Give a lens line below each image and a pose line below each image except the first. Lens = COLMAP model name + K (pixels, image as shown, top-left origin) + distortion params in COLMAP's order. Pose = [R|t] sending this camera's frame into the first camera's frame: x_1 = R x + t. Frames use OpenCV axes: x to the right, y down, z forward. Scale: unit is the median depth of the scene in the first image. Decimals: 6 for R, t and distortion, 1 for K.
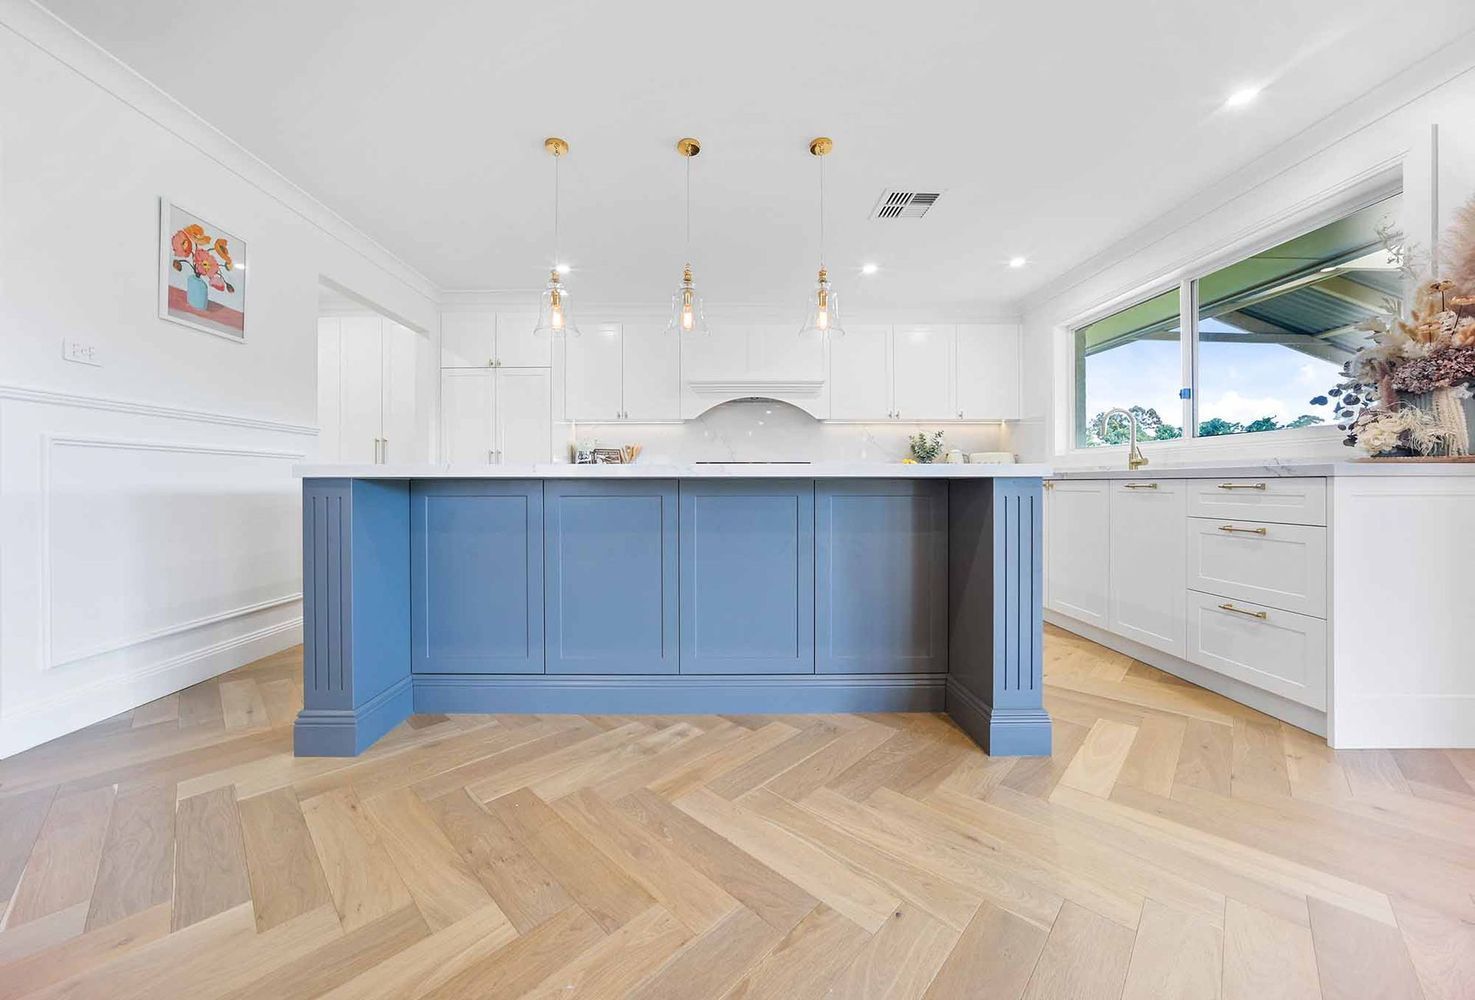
lens RADIAL K [[553.7, 0, 721.6], [0, 553.7, 489.1], [0, 0, 1]] dist [-0.022133, 0.004404]
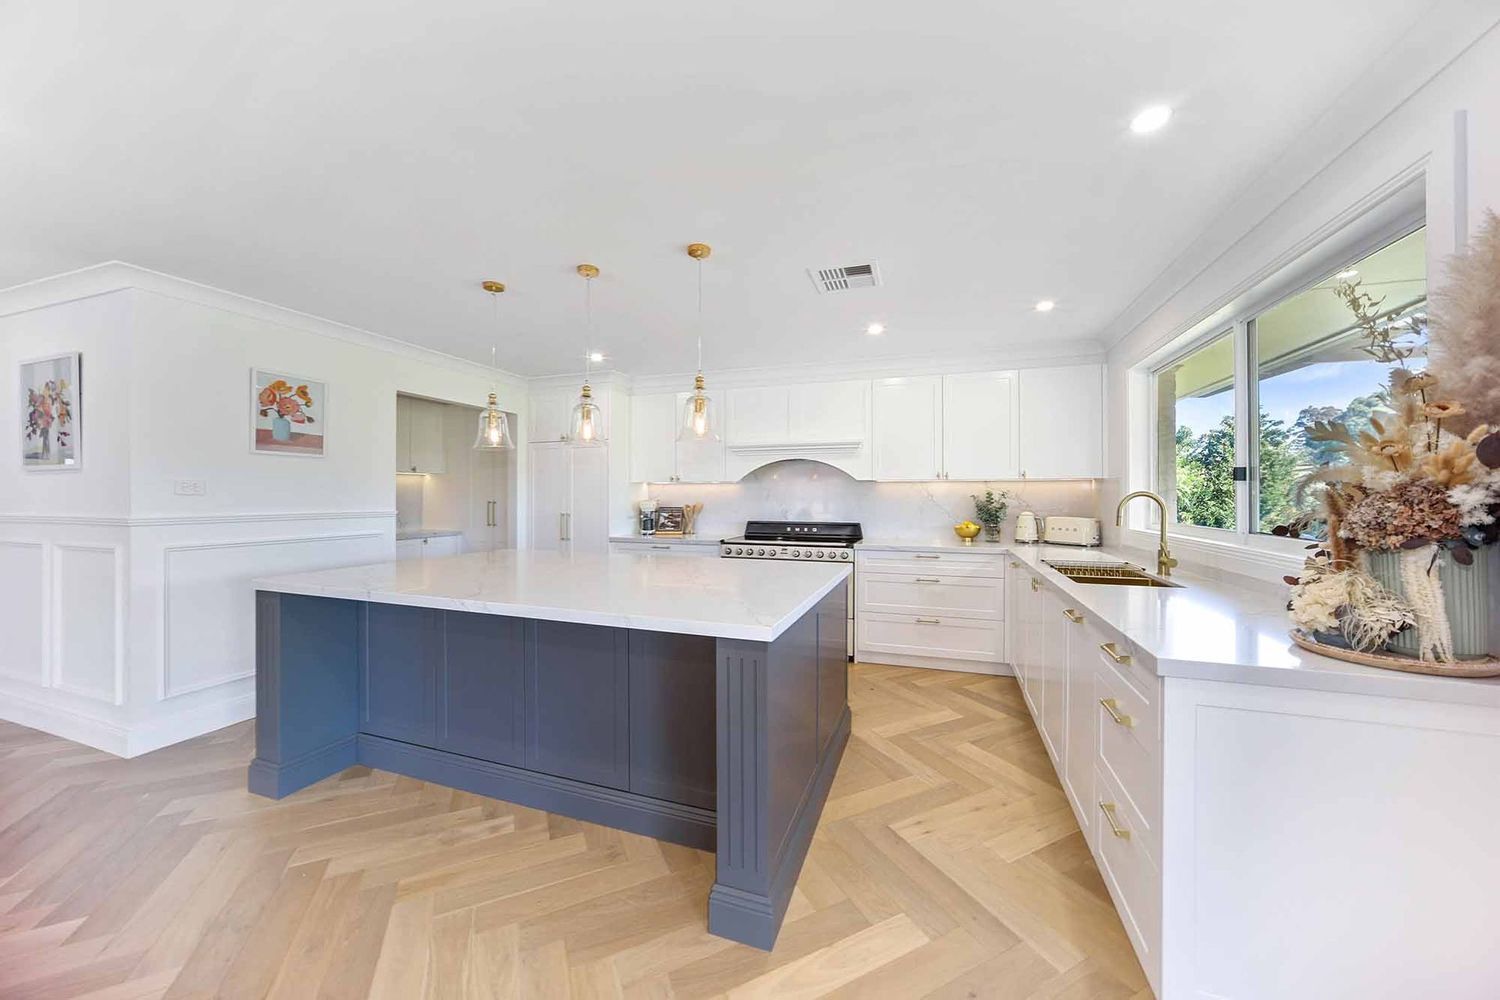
lens RADIAL K [[543.9, 0, 753.4], [0, 543.9, 498.7], [0, 0, 1]] dist [-0.027242, 0.008790]
pose [[0.940742, 0.002826, -0.339113, 0.628118], [-0.004064, 0.999987, -0.002942, -0.179889], [0.339100, 0.004146, 0.940741, 0.117869]]
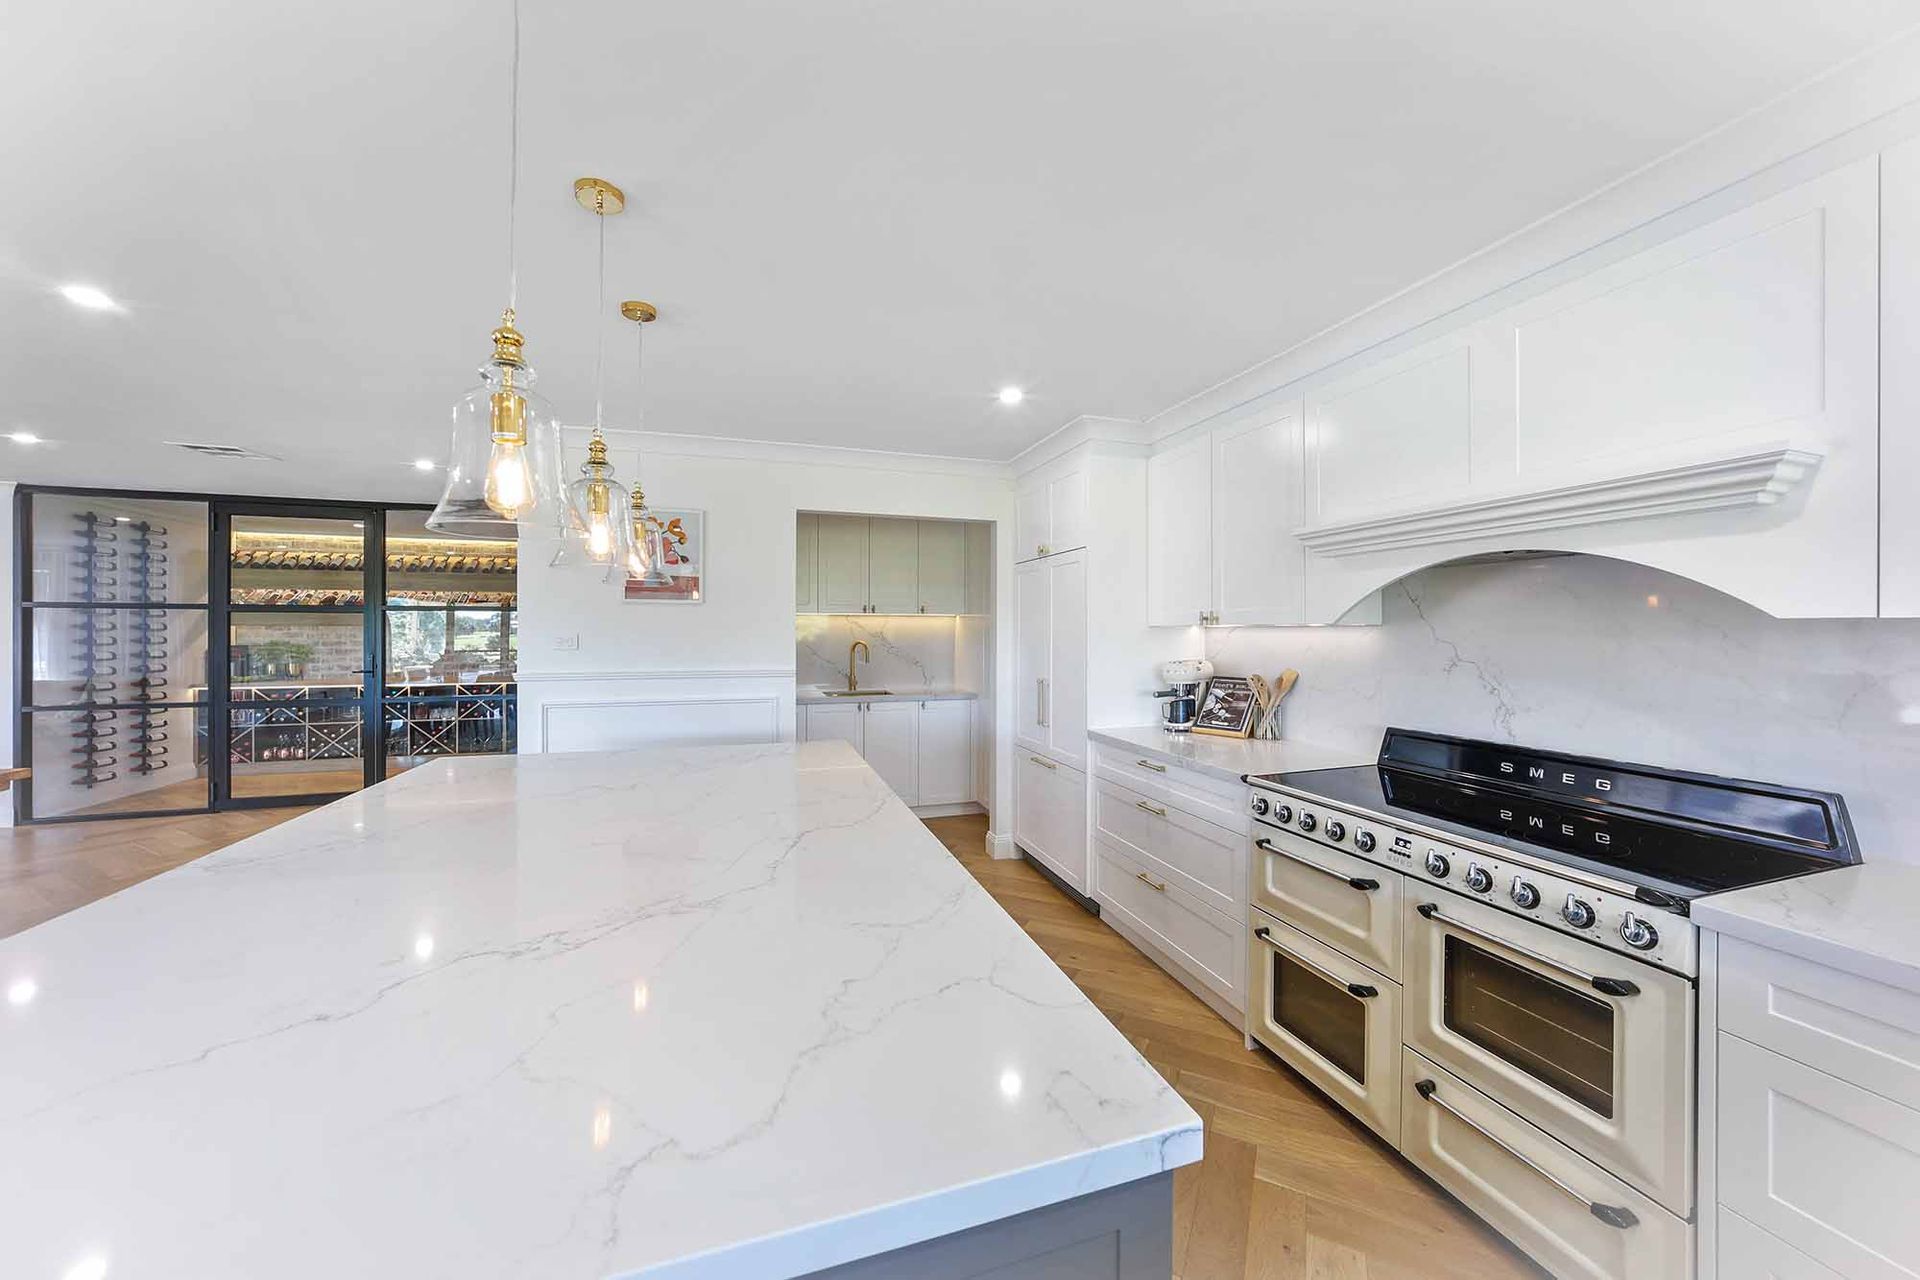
lens RADIAL K [[678.6, 0, 956.0], [0, 678.6, 631.6], [0, 0, 1]] dist [-0.029925, 0.009214]
pose [[0.298344, 0.001529, -0.954457, 0.643636], [-0.008949, 0.999959, -0.001195, -0.231514], [0.954416, 0.008898, 0.298346, 1.173498]]
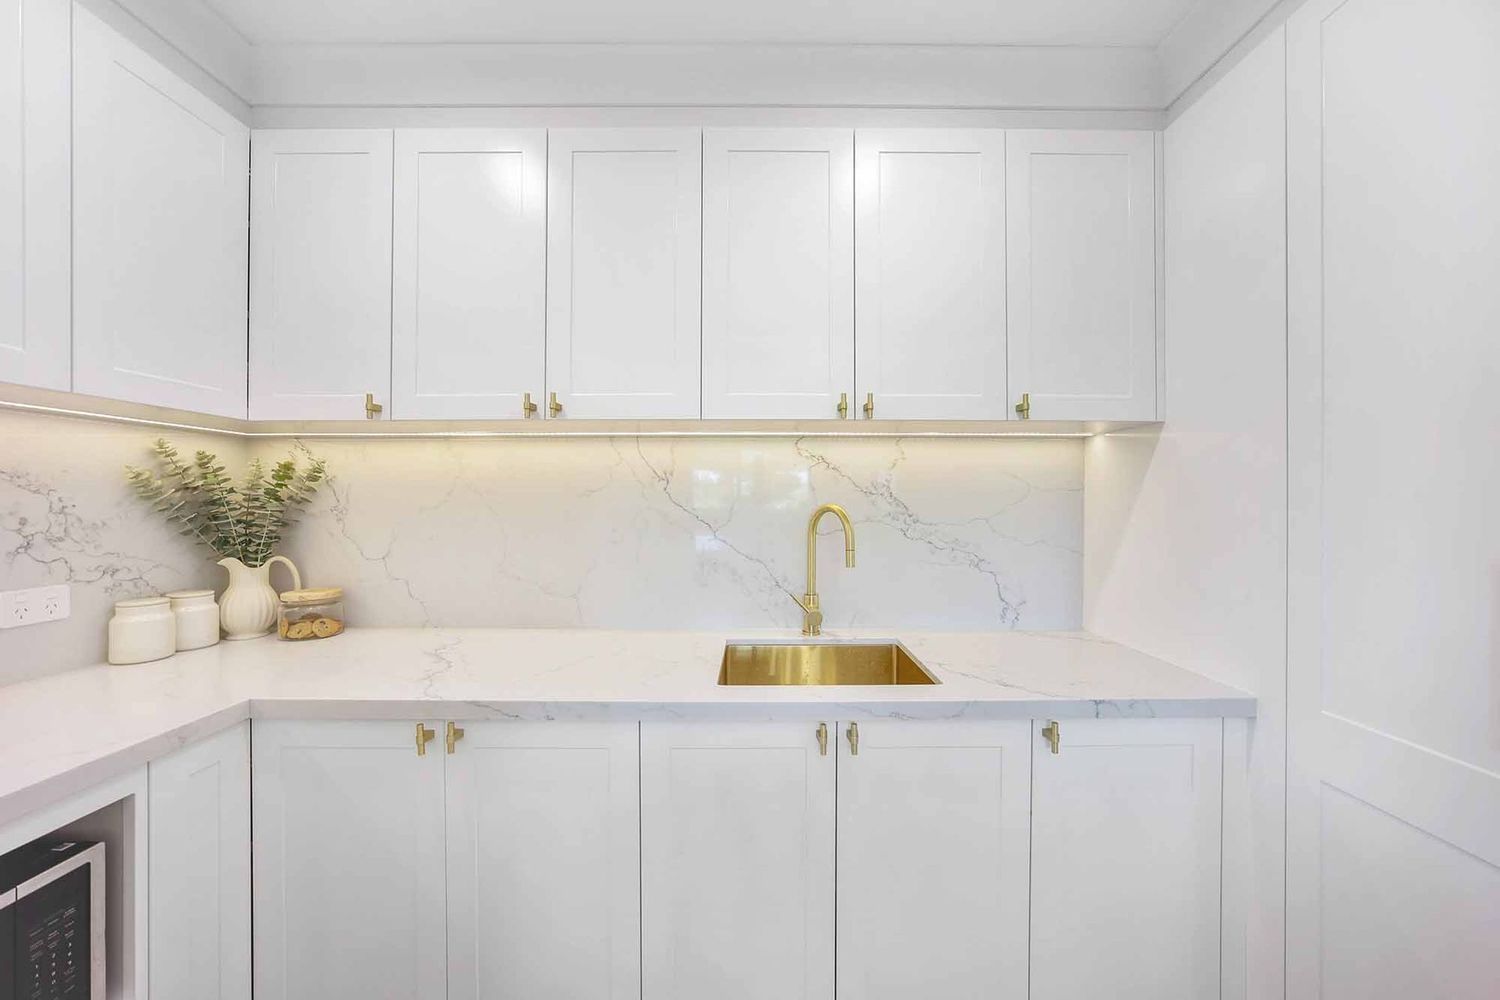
lens RADIAL K [[543.9, 0, 753.4], [0, 543.9, 498.7], [0, 0, 1]] dist [-0.027242, 0.008790]
pose [[0.003575, -0.000948, -0.999993, -0.872897], [-0.007880, 0.999968, -0.000976, -0.205719], [0.999963, 0.007883, 0.003567, 1.435020]]
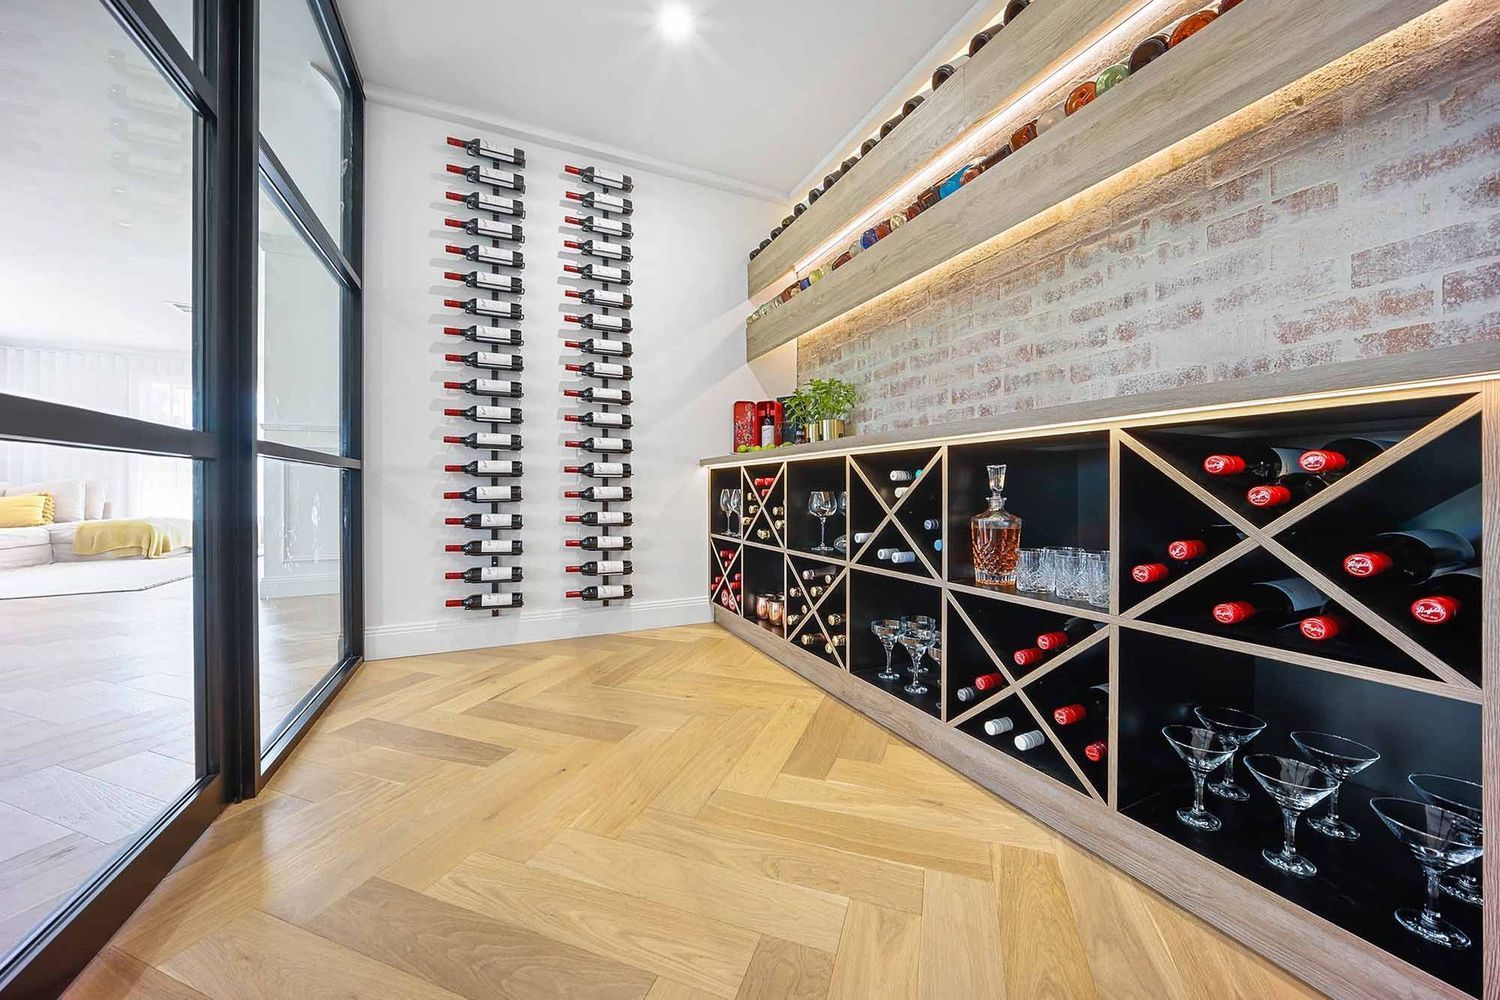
lens RADIAL K [[530.8, 0, 744.9], [0, 530.8, 486.0], [0, 0, 1]] dist [-0.027085, 0.008261]
pose [[-0.901730, -0.000458, -0.432300, -2.263021], [-0.001940, 0.999994, 0.002986, 0.052359], [0.432296, 0.003531, -0.901725, 0.232844]]
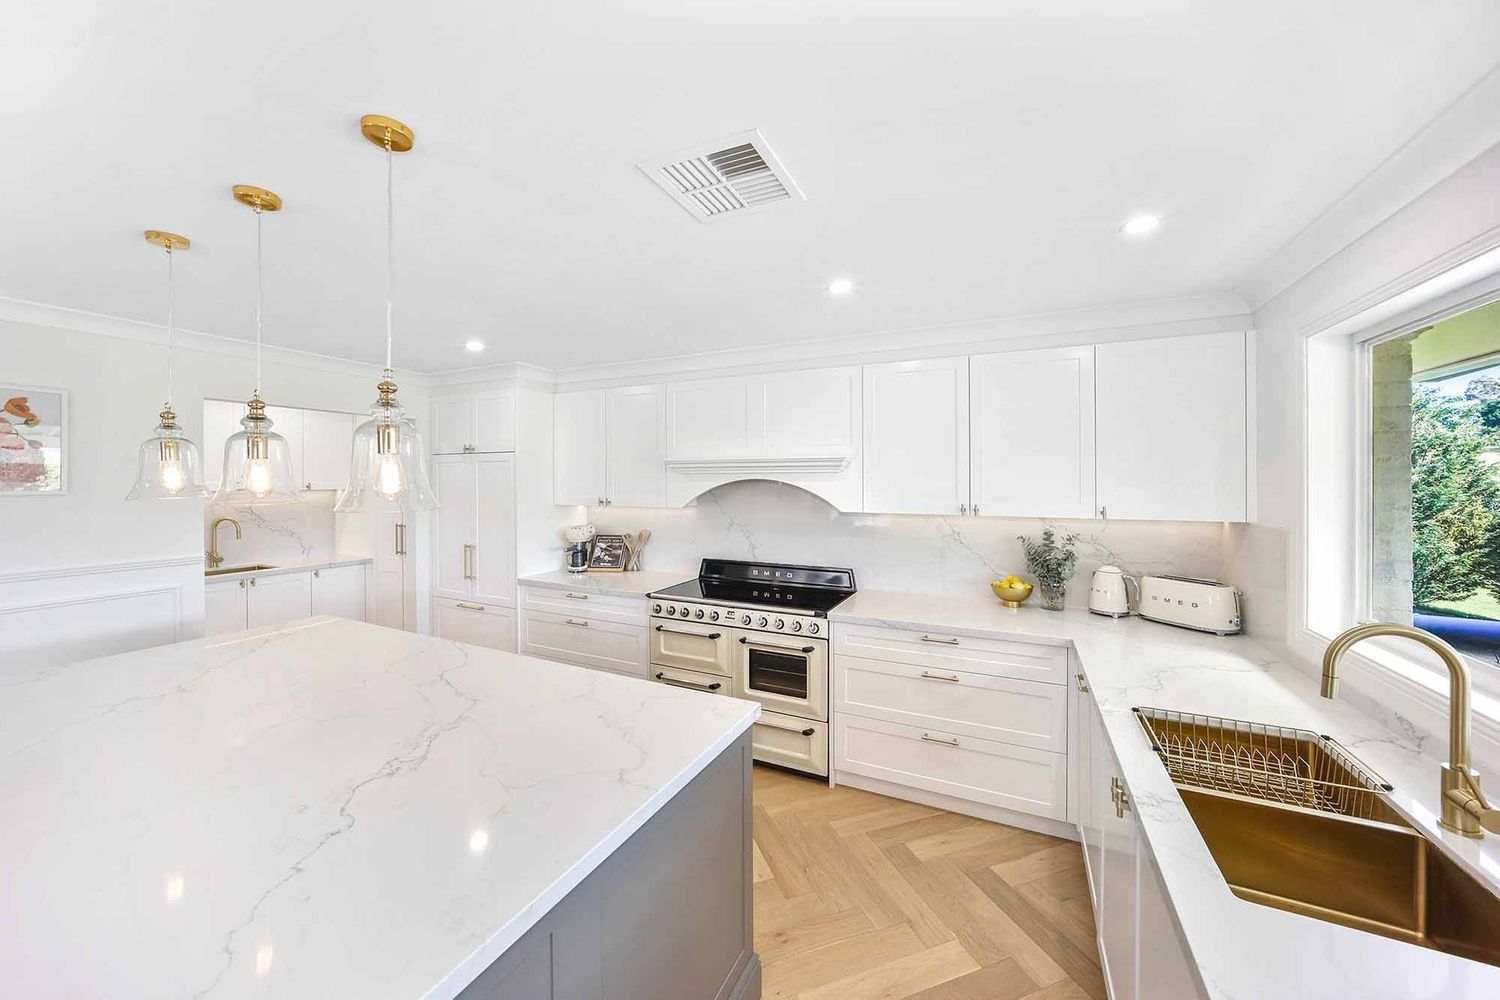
lens RADIAL K [[554.6, 0, 743.4], [0, 554.6, 501.5], [0, 0, 1]] dist [-0.014660, 0.000102]
pose [[0.893190, 0.016822, -0.449365, 0.702360], [-0.002983, 0.999500, 0.031487, -0.308516], [0.449670, -0.026783, 0.892793, 0.728097]]
